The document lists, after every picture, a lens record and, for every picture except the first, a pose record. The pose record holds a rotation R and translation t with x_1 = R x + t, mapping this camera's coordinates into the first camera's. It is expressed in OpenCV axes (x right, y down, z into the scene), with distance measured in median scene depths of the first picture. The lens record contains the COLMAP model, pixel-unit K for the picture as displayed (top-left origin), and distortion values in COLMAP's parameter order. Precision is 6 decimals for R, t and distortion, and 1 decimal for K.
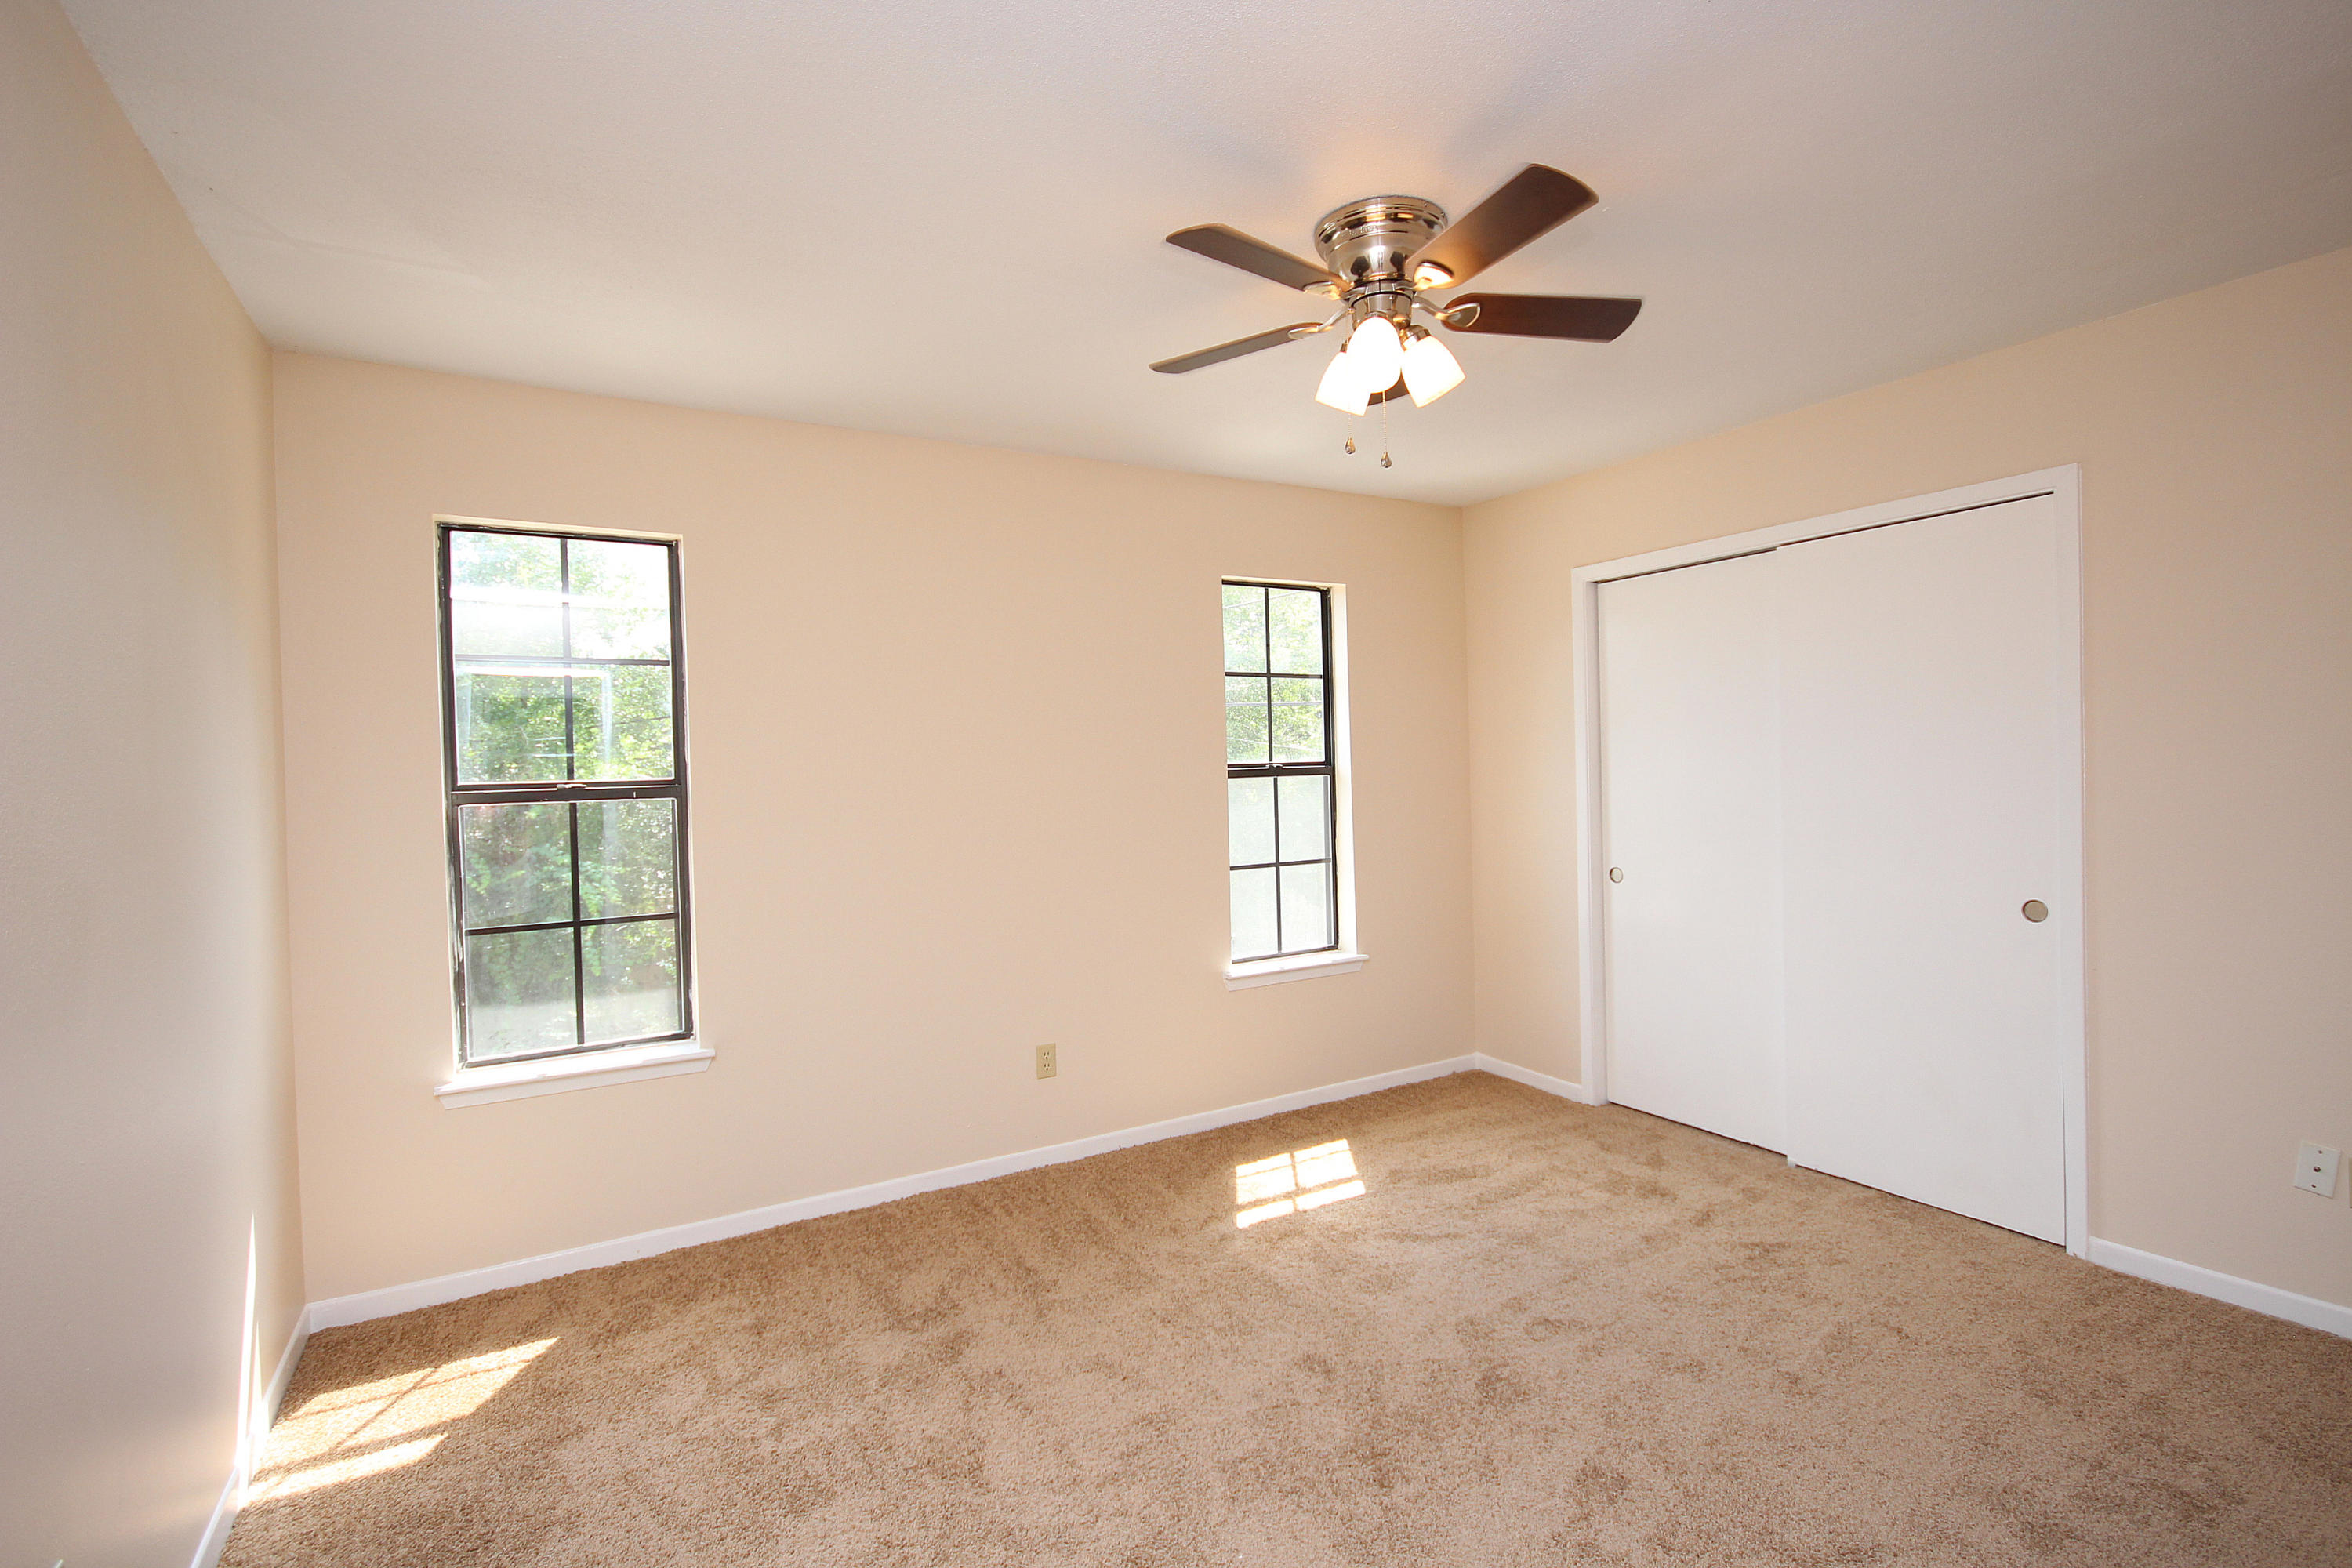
lens RADIAL K [[1088.1, 0, 1176.0], [0, 1088.1, 784.0], [0, 0, 1]] dist [0.023113, -0.019362]
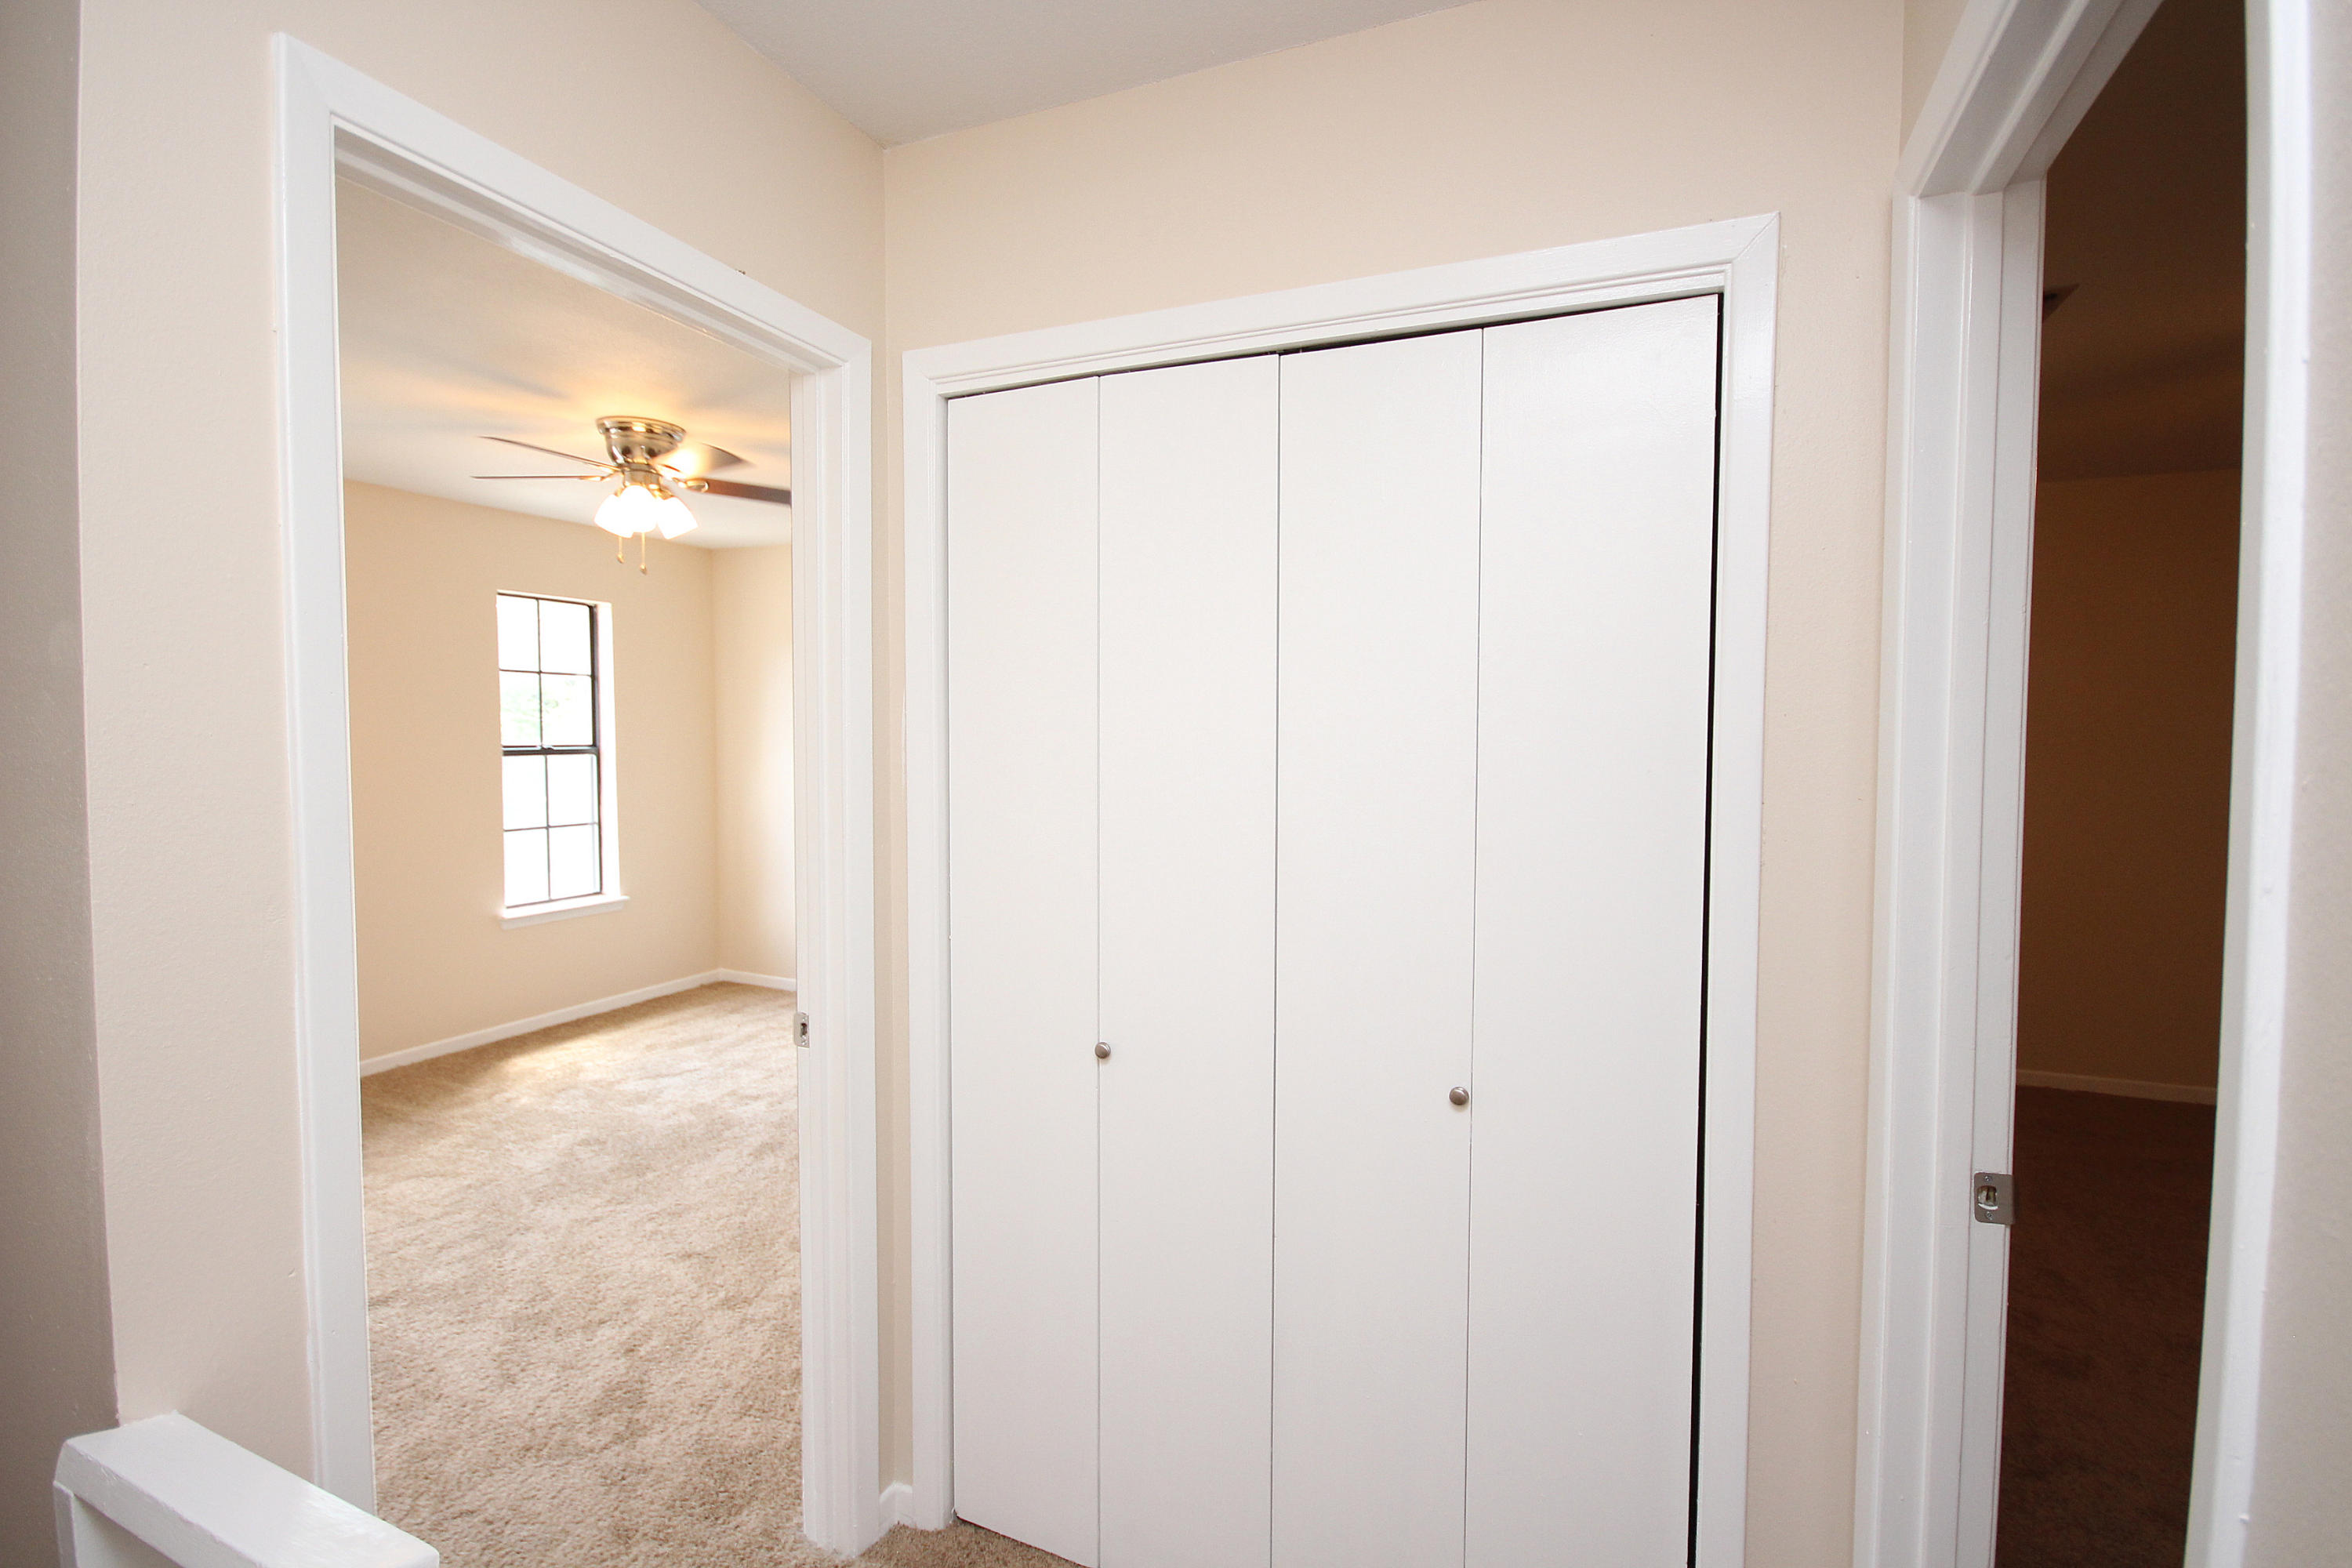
lens RADIAL K [[1088.1, 0, 1176.0], [0, 1088.1, 784.0], [0, 0, 1]] dist [0.023113, -0.019362]
pose [[0.801515, 0.001054, 0.597974, -0.102240], [-0.014691, 0.999731, 0.017928, -0.009737], [-0.597794, -0.023154, 0.801315, -0.542716]]
